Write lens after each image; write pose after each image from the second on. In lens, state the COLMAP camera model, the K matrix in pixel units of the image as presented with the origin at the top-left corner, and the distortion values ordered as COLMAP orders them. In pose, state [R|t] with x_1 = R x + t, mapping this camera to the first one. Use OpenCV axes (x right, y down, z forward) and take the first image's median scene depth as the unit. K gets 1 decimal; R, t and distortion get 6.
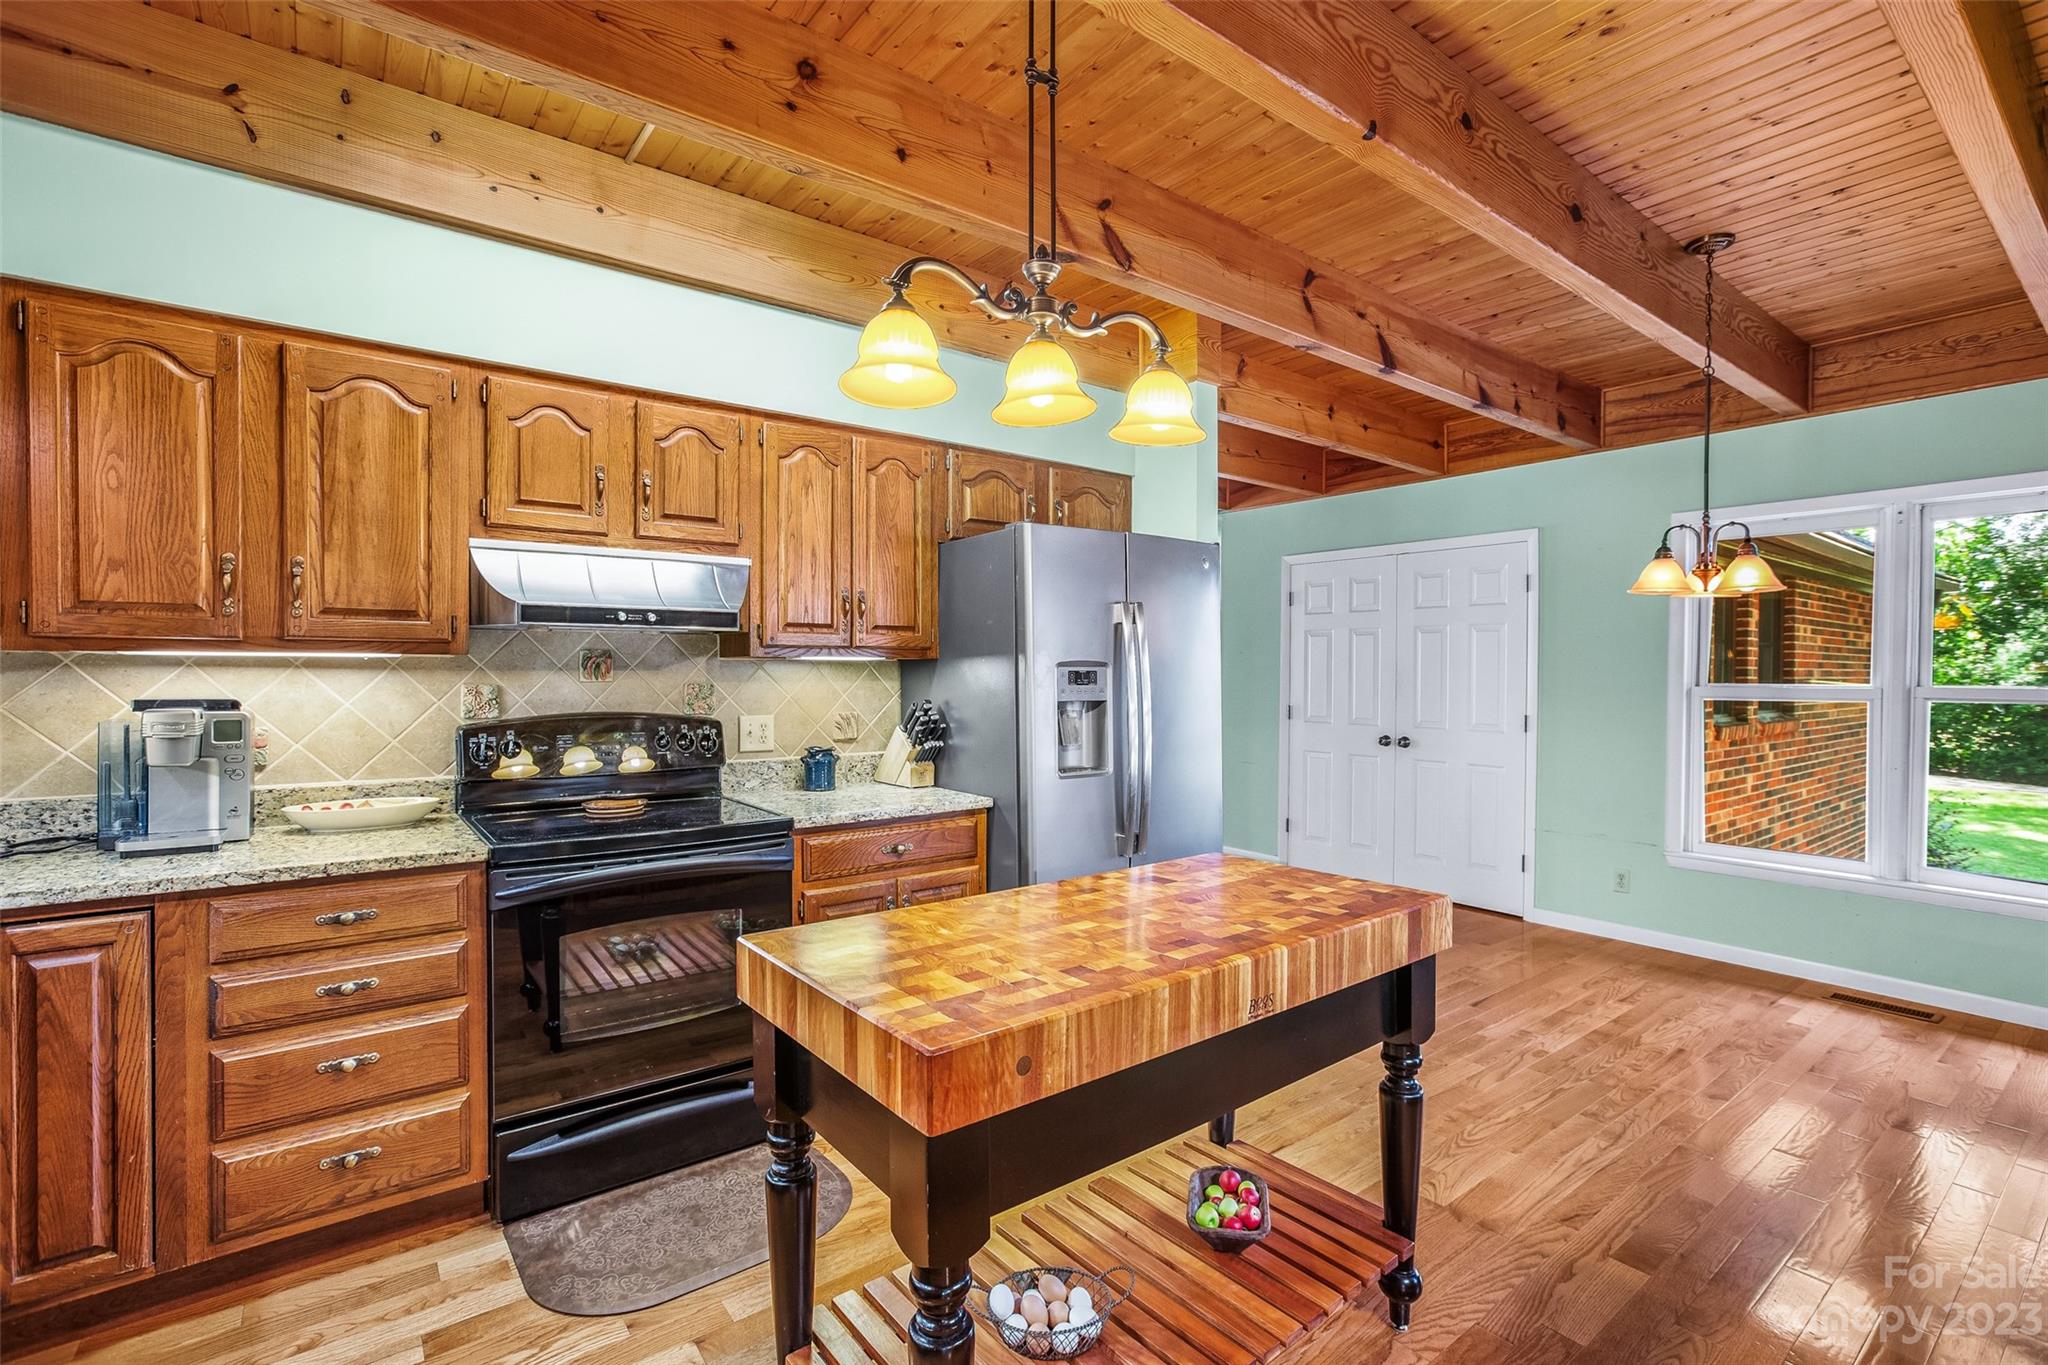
lens RADIAL K [[942.0, 0, 1026.3], [0, 942.0, 679.3], [0, 0, 1]] dist [-0.002687, 0.000419]
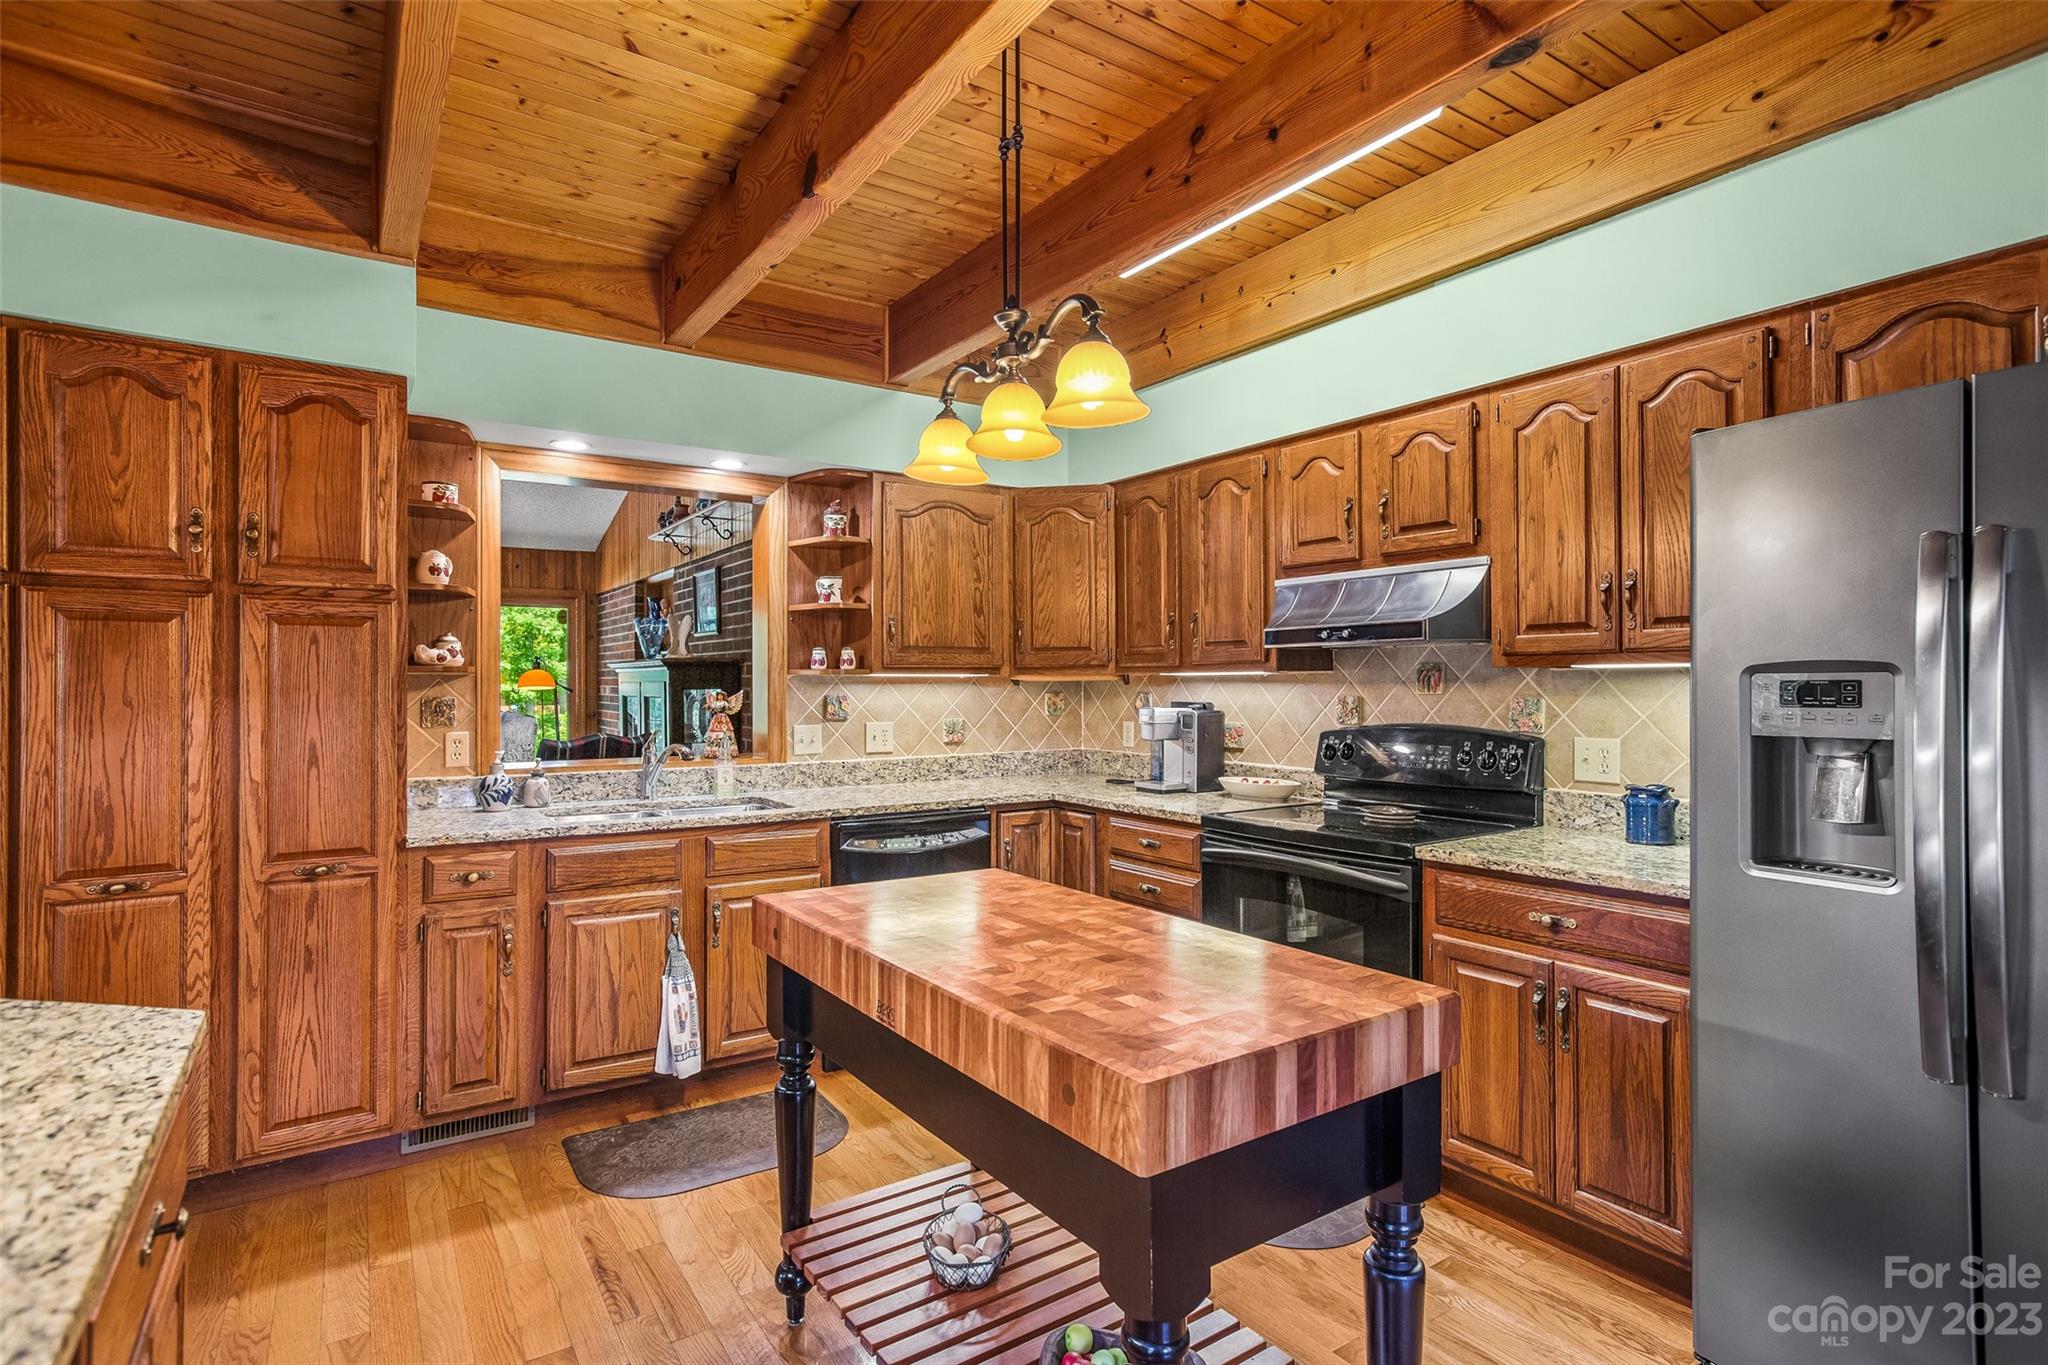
lens RADIAL K [[1028.2, 0, 1026.7], [0, 1028.2, 681.2], [0, 0, 1]] dist [0.001005, 0.000120]
pose [[-0.060917, -0.005462, -0.998128, 0.749503], [-0.006970, 0.999963, -0.005046, -0.003136], [0.998118, 0.006649, -0.060953, 0.678228]]
